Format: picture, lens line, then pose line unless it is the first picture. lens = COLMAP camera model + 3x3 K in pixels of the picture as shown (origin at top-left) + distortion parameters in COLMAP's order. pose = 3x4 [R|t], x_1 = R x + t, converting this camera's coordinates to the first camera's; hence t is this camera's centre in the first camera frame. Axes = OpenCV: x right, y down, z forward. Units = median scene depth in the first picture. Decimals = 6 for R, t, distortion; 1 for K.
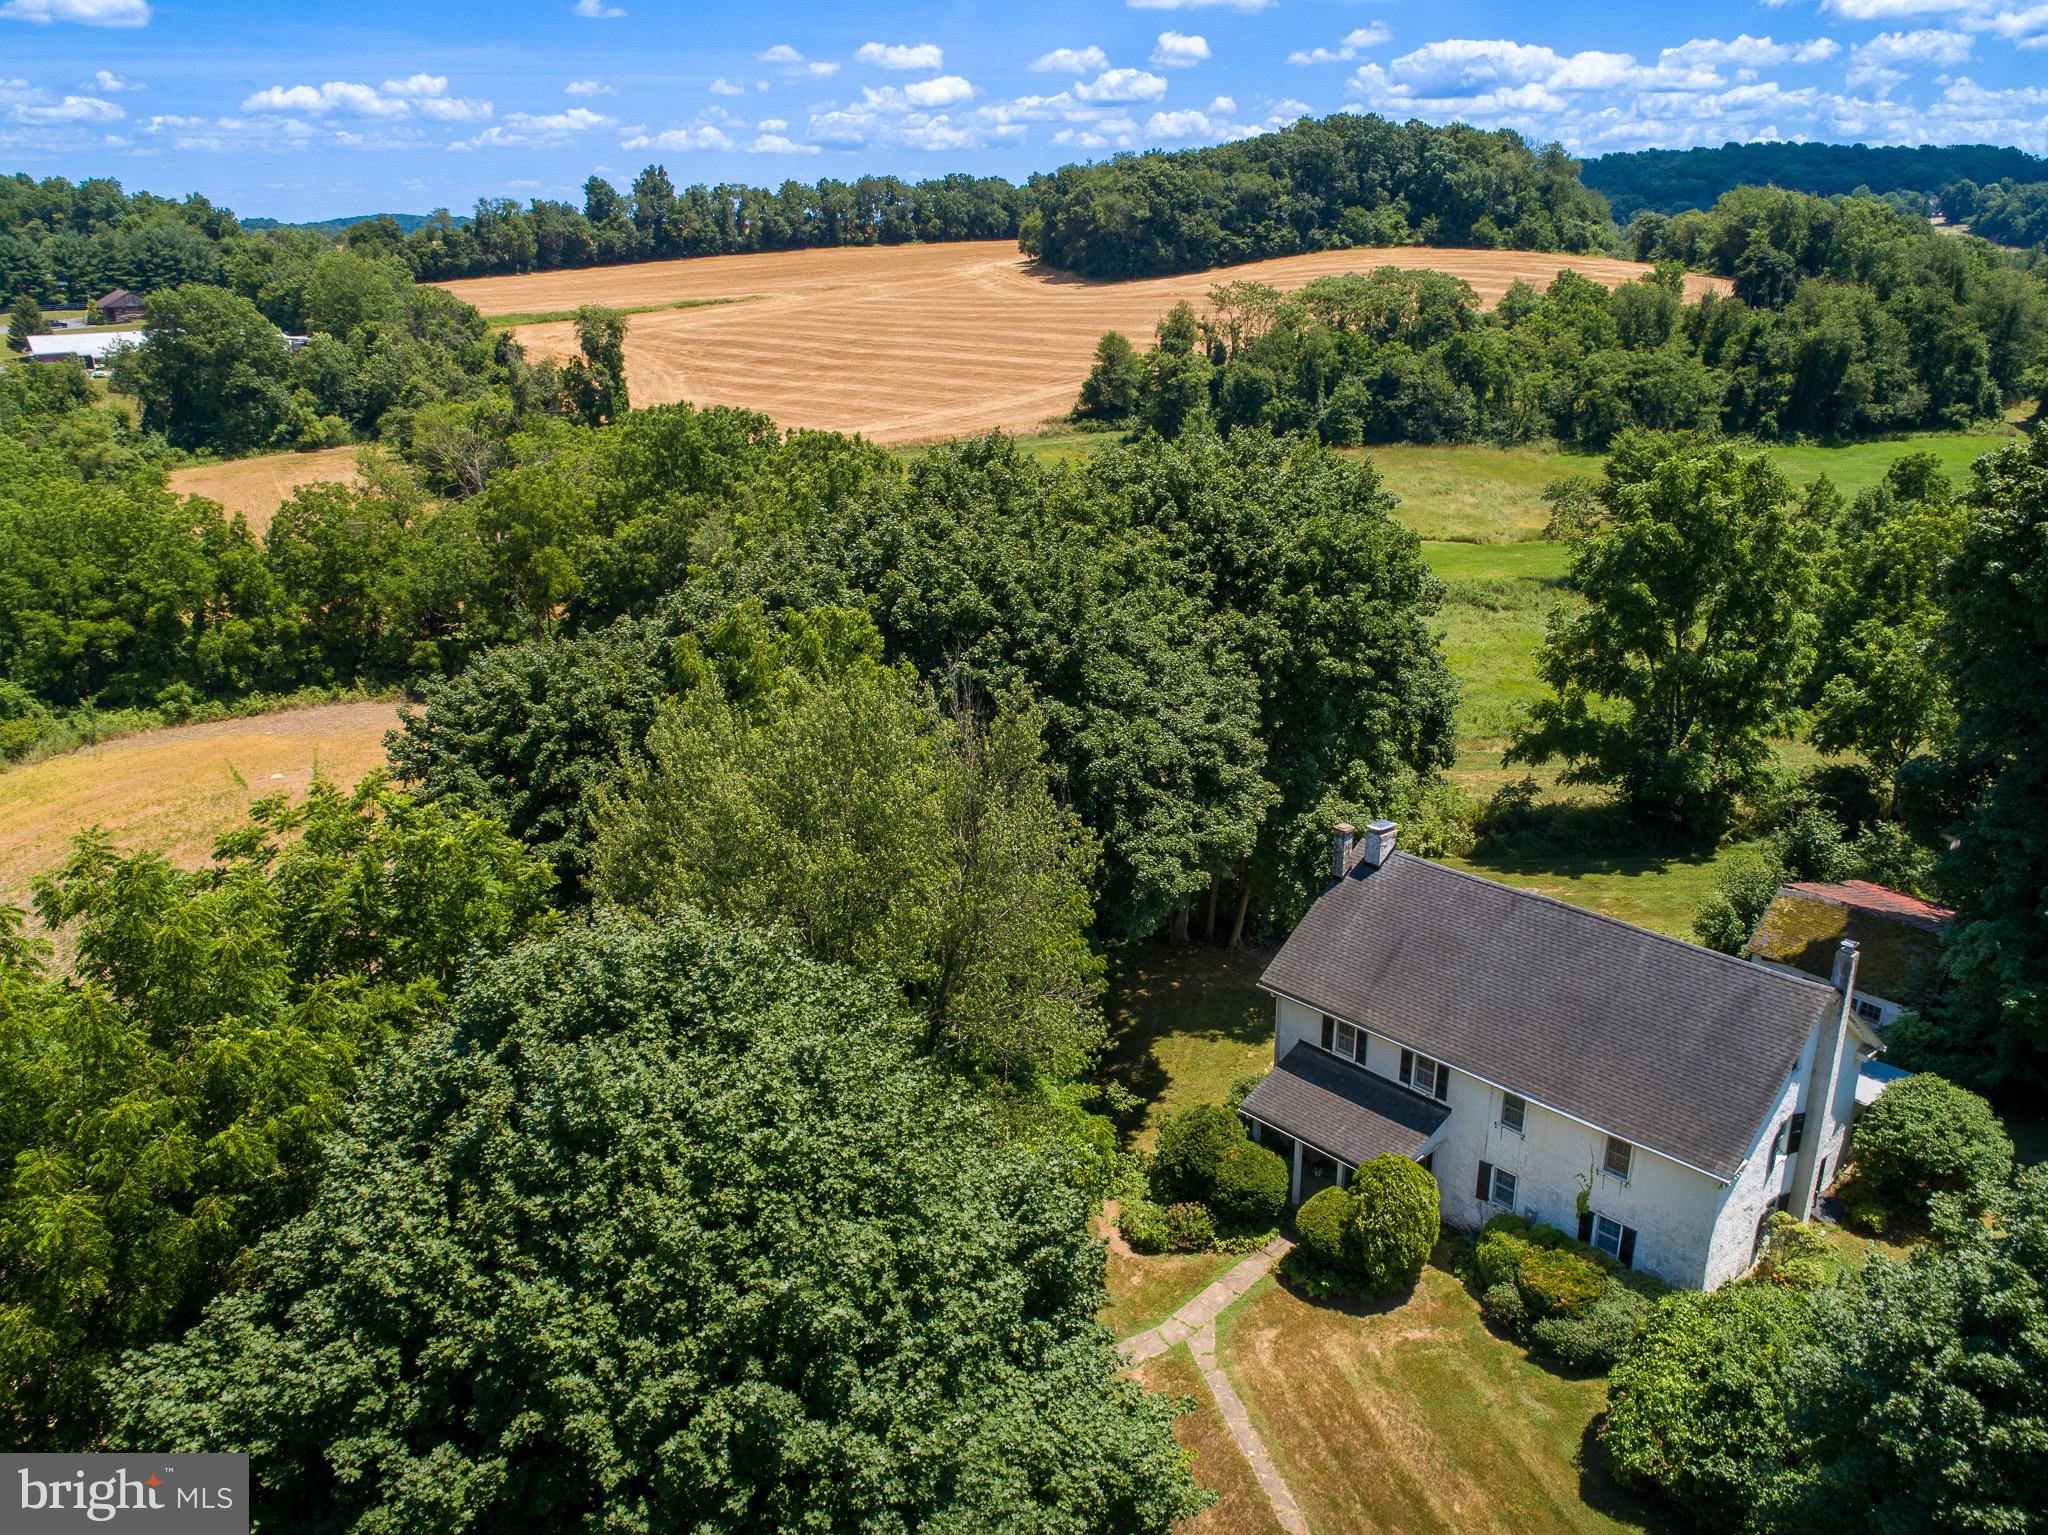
lens RADIAL K [[1561.4, 0, 1020.3], [0, 1561.4, 767.5], [0, 0, 1]] dist [-0.020750, 0.013395]
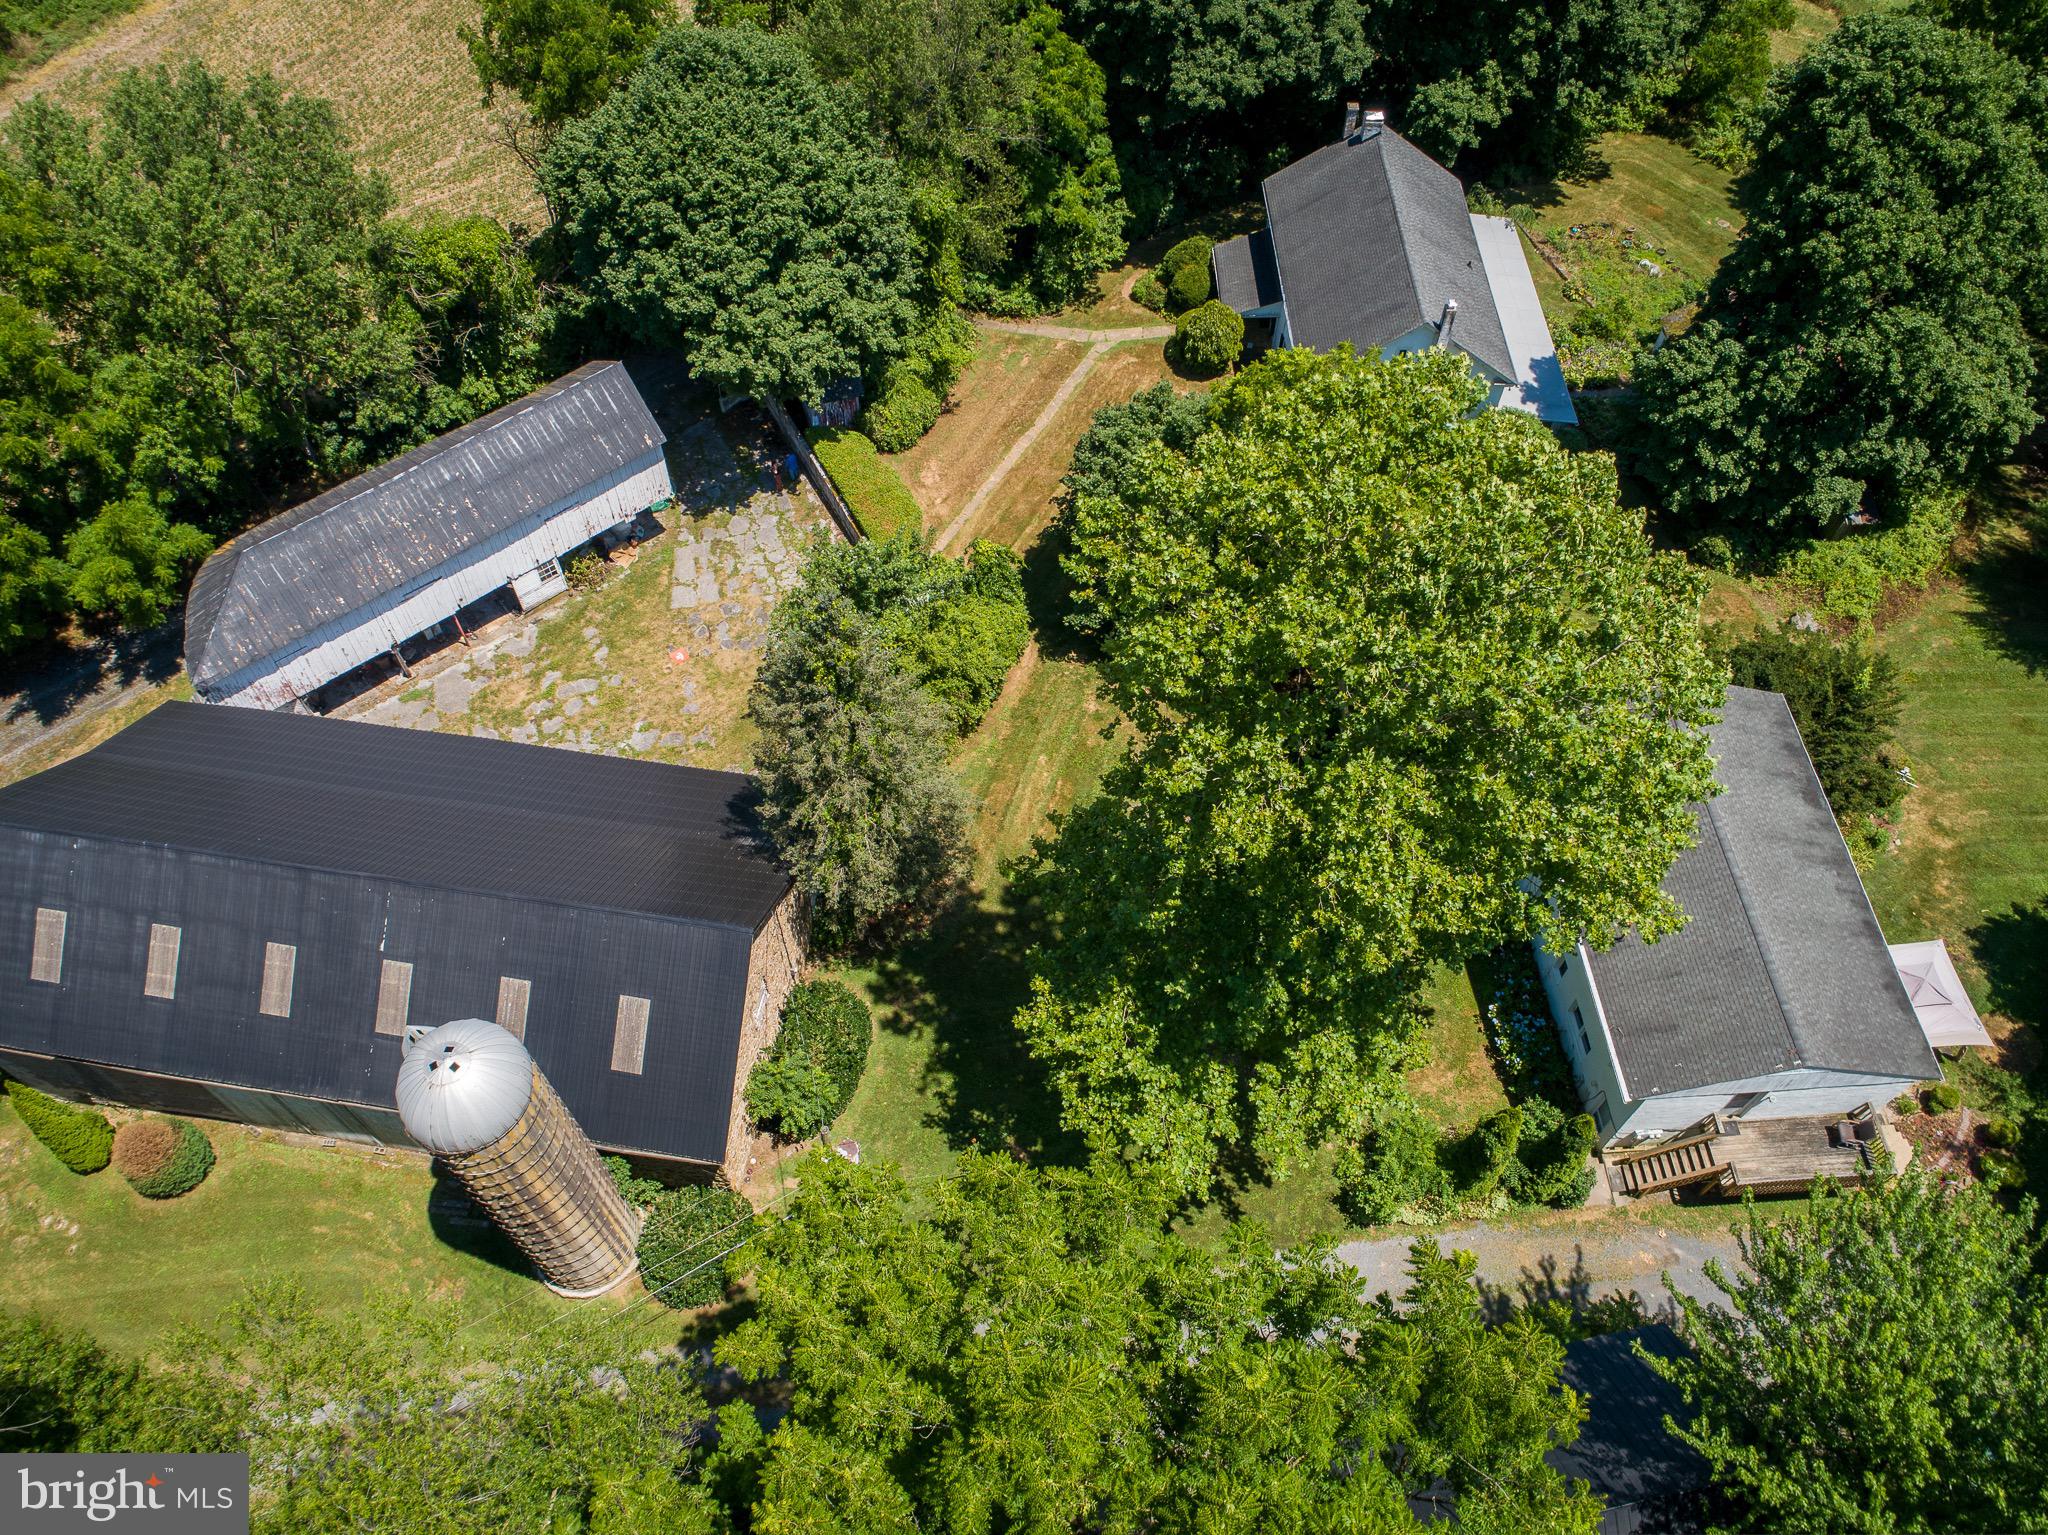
lens RADIAL K [[1561.4, 0, 1021.5], [0, 1561.4, 766.8], [0, 0, 1]] dist [-0.020750, 0.013395]
pose [[0.756494, 0.552537, -0.349884, 0.591506], [-0.232742, 0.727417, 0.645519, -0.276125], [0.611185, -0.406899, 0.678886, -0.332307]]
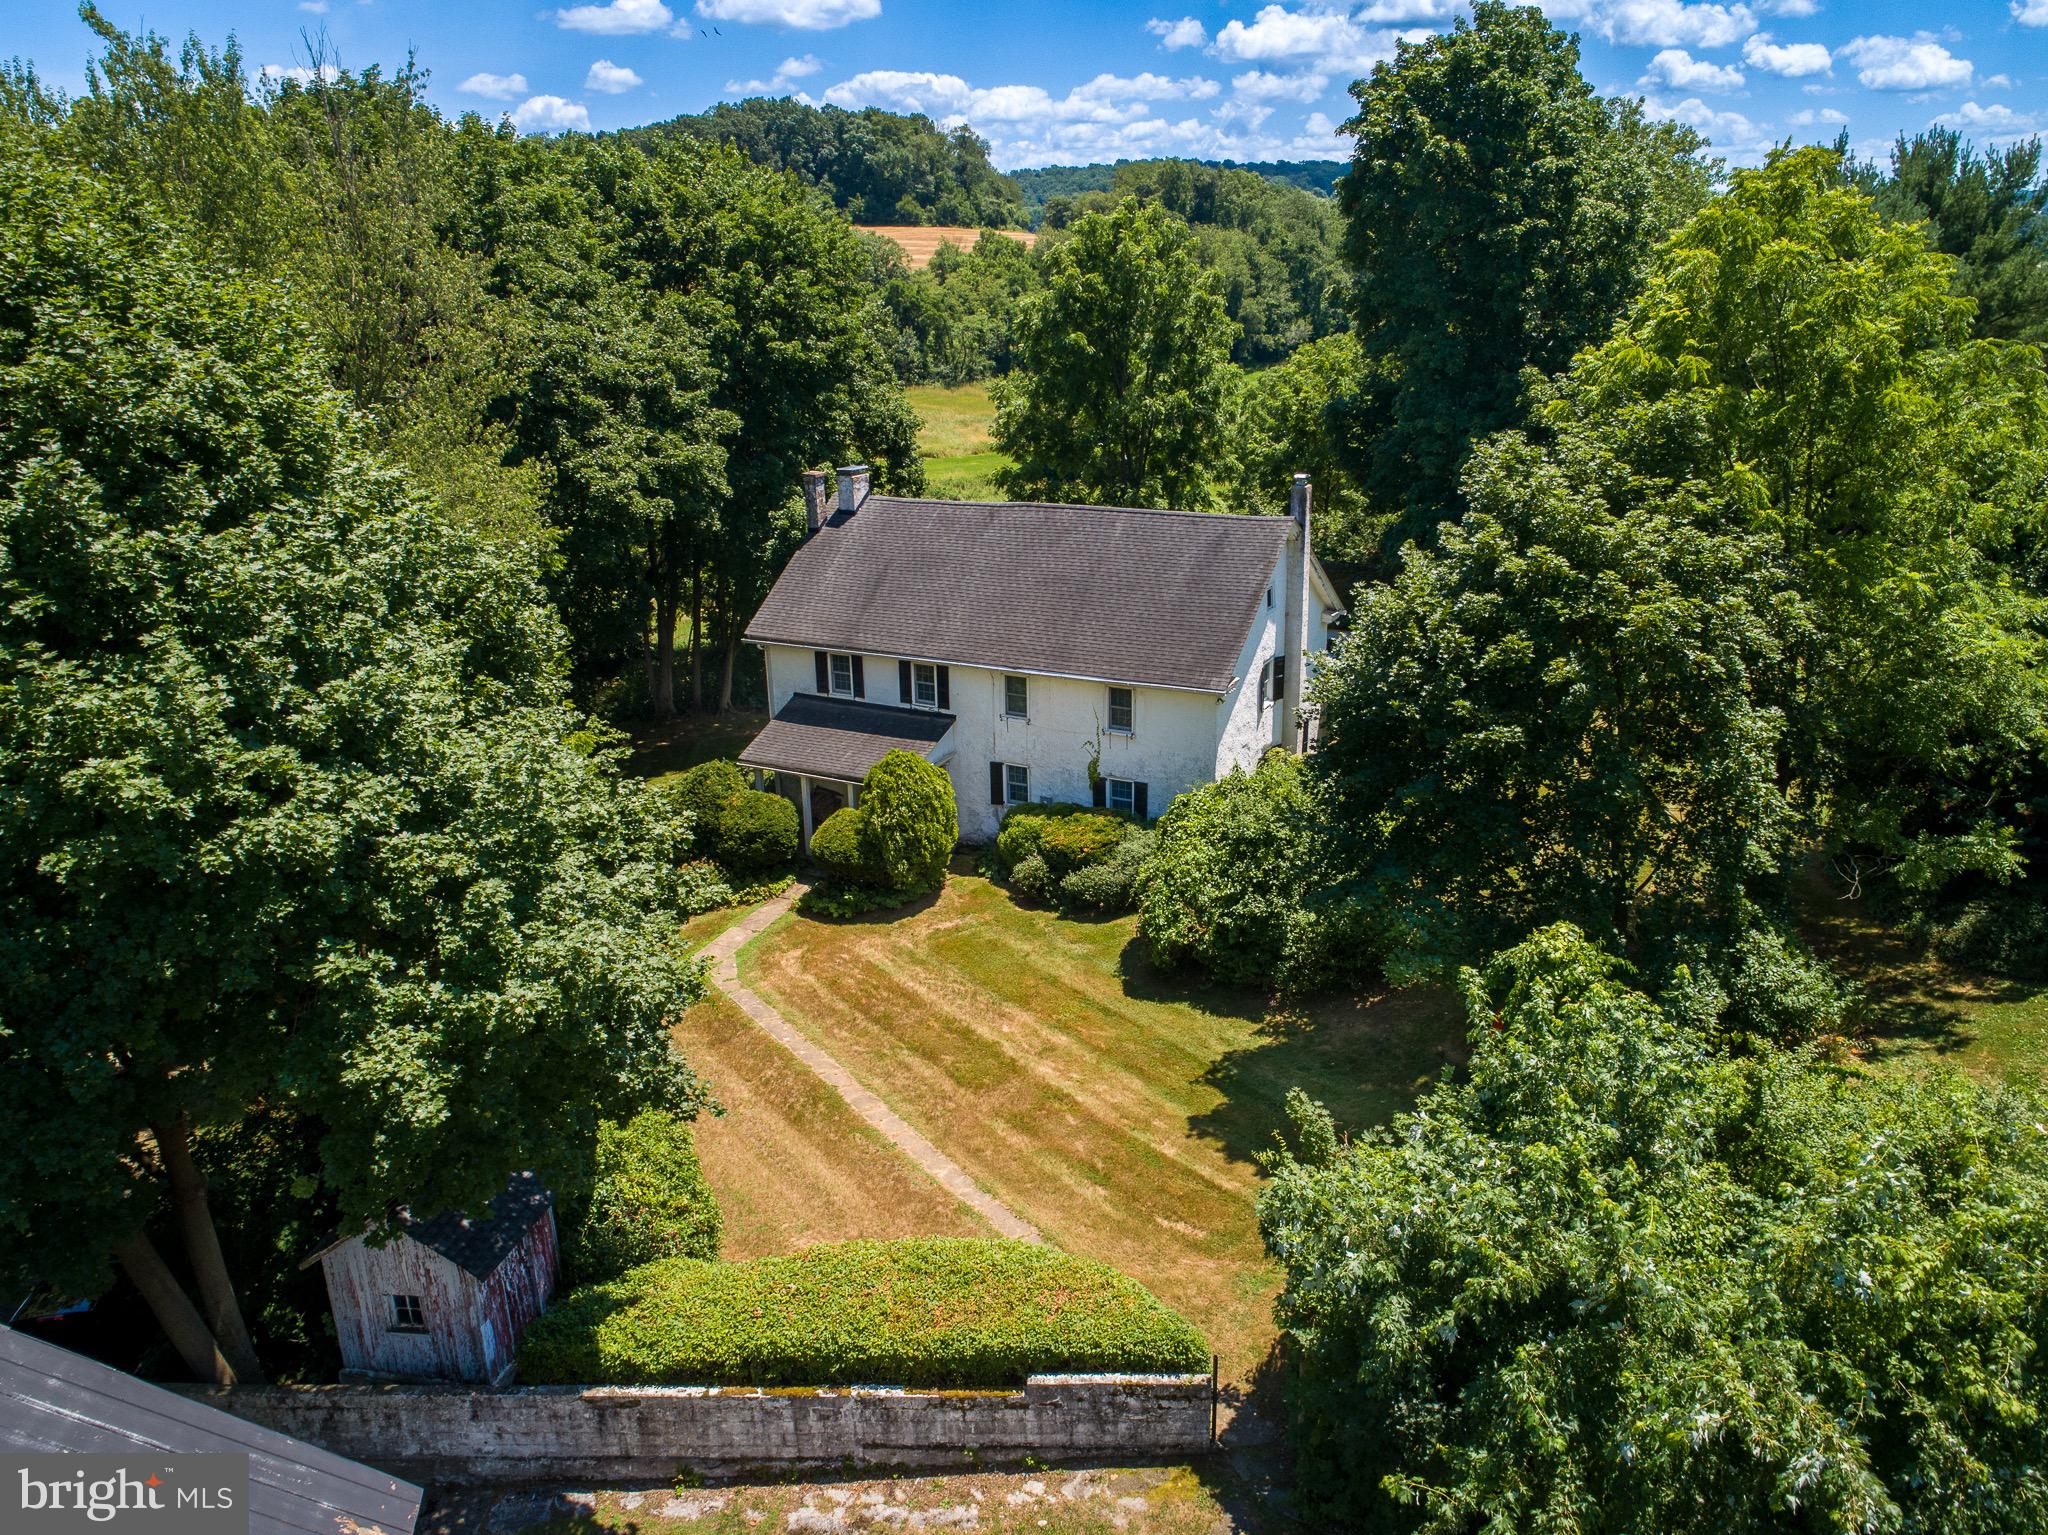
lens RADIAL K [[1561.4, 0, 1023.7], [0, 1561.4, 771.9], [0, 0, 1]] dist [-0.020750, 0.013395]
pose [[0.941772, -0.118262, 0.314768, 0.005545], [0.122484, 0.992450, 0.006411, 0.160681], [-0.313150, 0.032516, 0.949147, 0.046006]]
